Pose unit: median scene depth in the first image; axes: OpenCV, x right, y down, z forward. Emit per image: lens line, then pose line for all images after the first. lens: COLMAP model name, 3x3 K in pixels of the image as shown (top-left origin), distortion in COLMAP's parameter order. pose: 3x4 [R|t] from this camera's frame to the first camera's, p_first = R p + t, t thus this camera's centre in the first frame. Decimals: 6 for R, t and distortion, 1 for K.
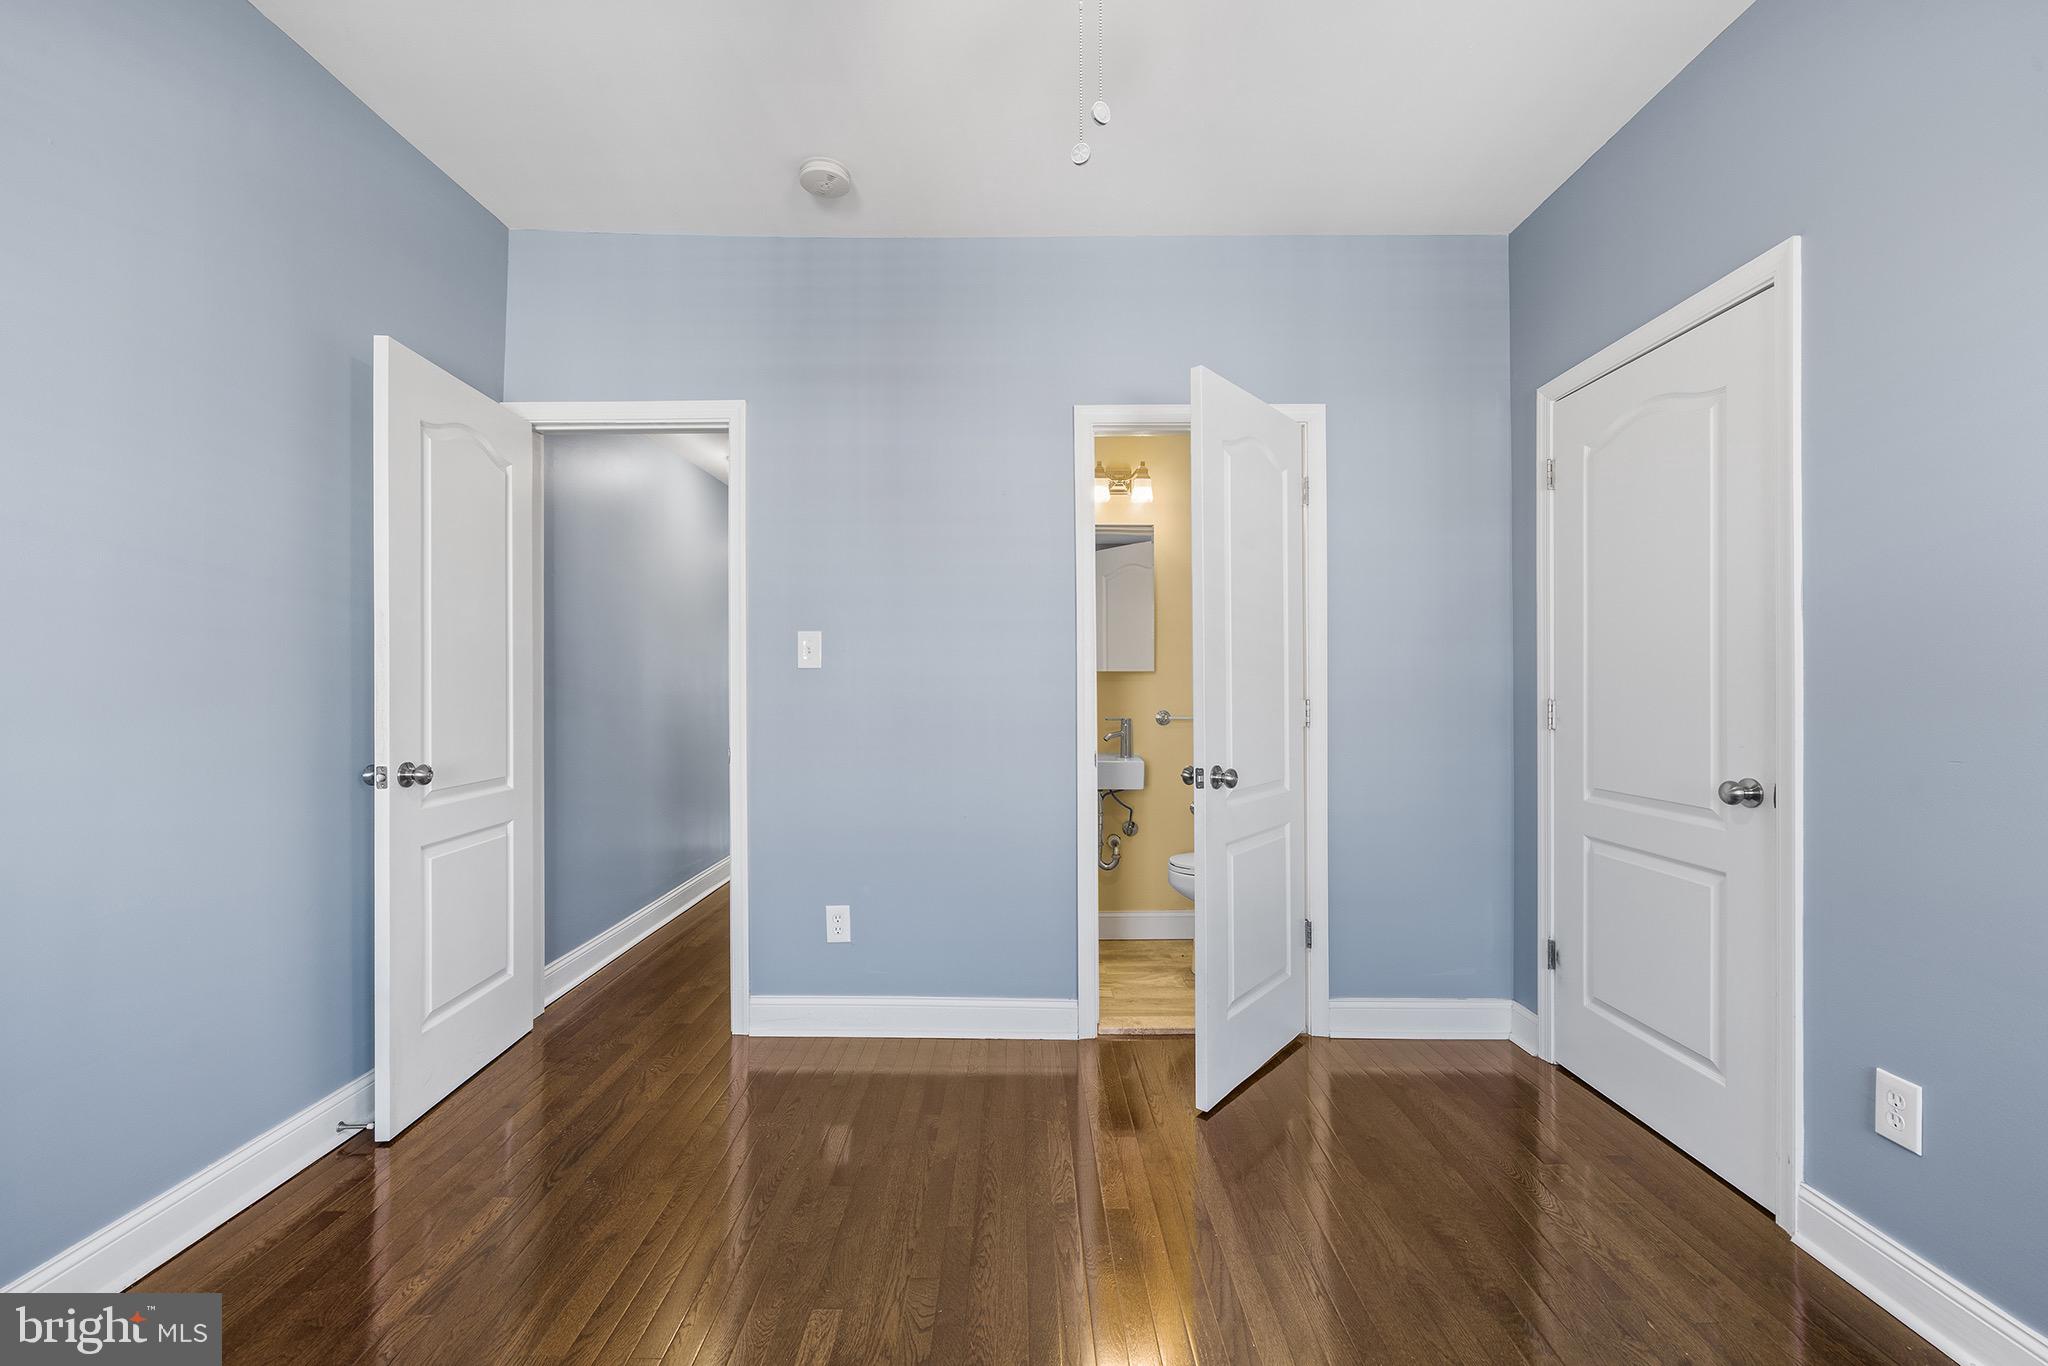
lens RADIAL K [[823.1, 0, 1024.0], [0, 823.1, 683.0], [0, 0, 1]] dist [-0.000627, -0.000154]
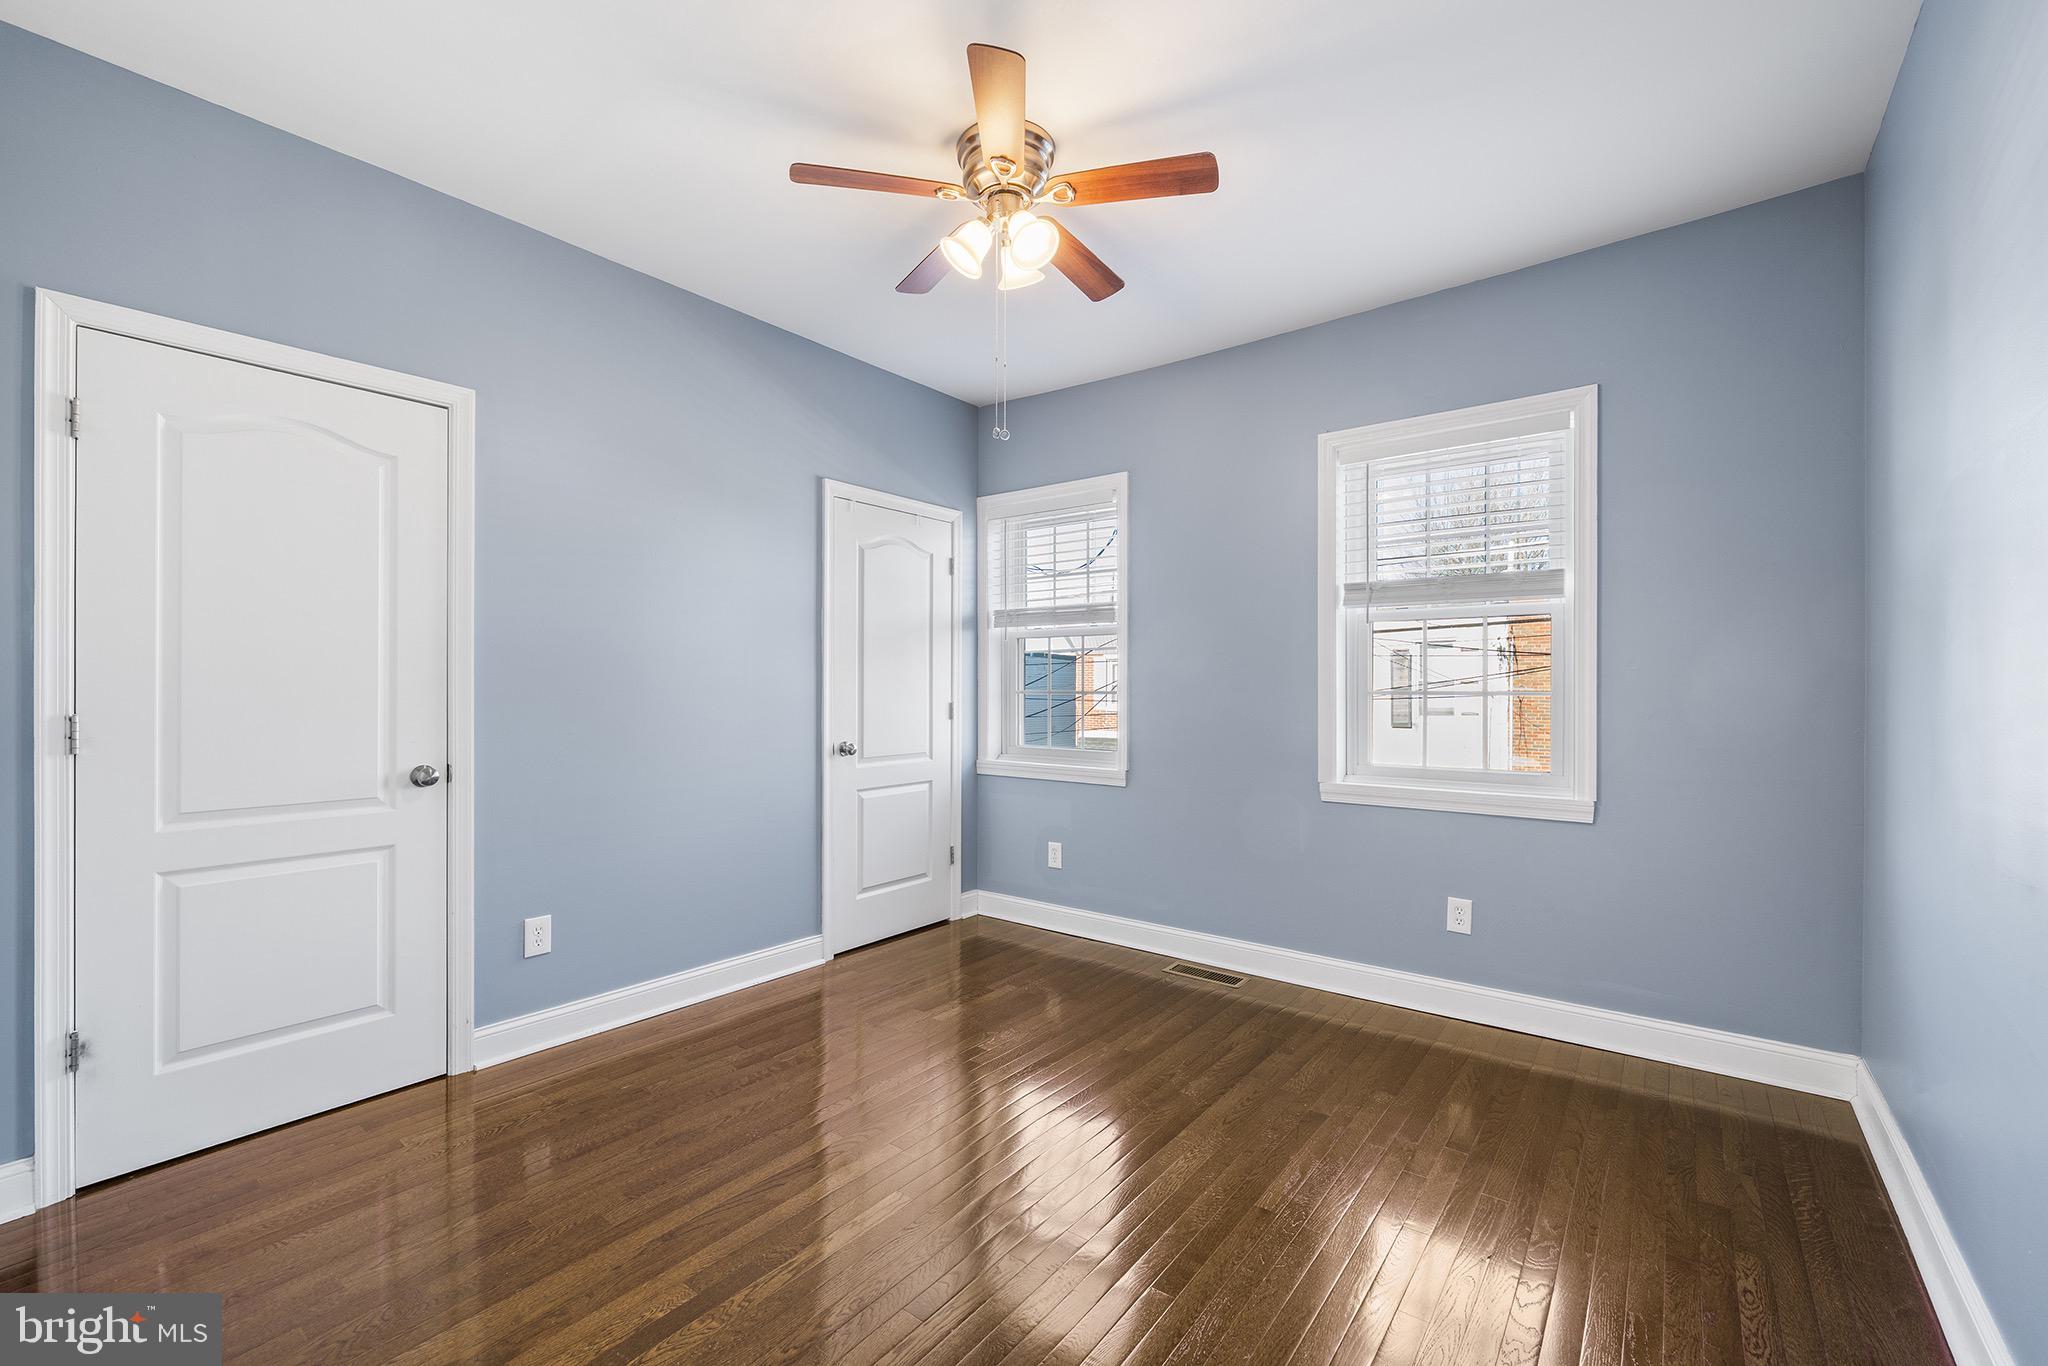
lens RADIAL K [[823.1, 0, 1024.0], [0, 823.1, 683.0], [0, 0, 1]] dist [-0.000627, -0.000154]
pose [[-0.779870, 0.012569, 0.625816, -0.706831], [0.003989, 0.999878, -0.015112, 0.008505], [-0.625929, -0.009289, -0.779824, 1.432555]]
